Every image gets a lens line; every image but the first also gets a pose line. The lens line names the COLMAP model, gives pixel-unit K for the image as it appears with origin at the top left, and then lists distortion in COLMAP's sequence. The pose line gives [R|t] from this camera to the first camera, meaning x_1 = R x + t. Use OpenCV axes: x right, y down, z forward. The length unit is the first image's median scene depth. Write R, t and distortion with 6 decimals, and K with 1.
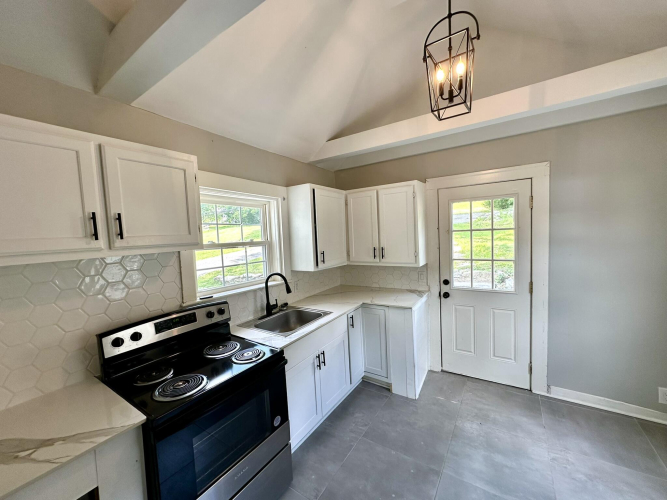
lens RADIAL K [[269.6, 0, 330.4], [0, 269.6, 249.6], [0, 0, 1]] dist [-0.001122, -0.001149]
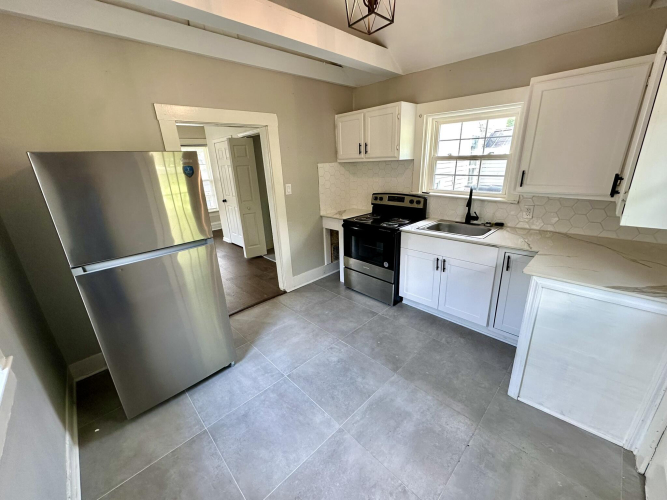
lens RADIAL K [[269.6, 0, 333.2], [0, 269.6, 248.8], [0, 0, 1]] dist [-0.001122, -0.001149]
pose [[-0.210101, 0.369918, -0.904996, 1.242479], [-0.010376, 0.924761, 0.380406, -0.115084], [0.977625, 0.089314, -0.190455, 0.847320]]
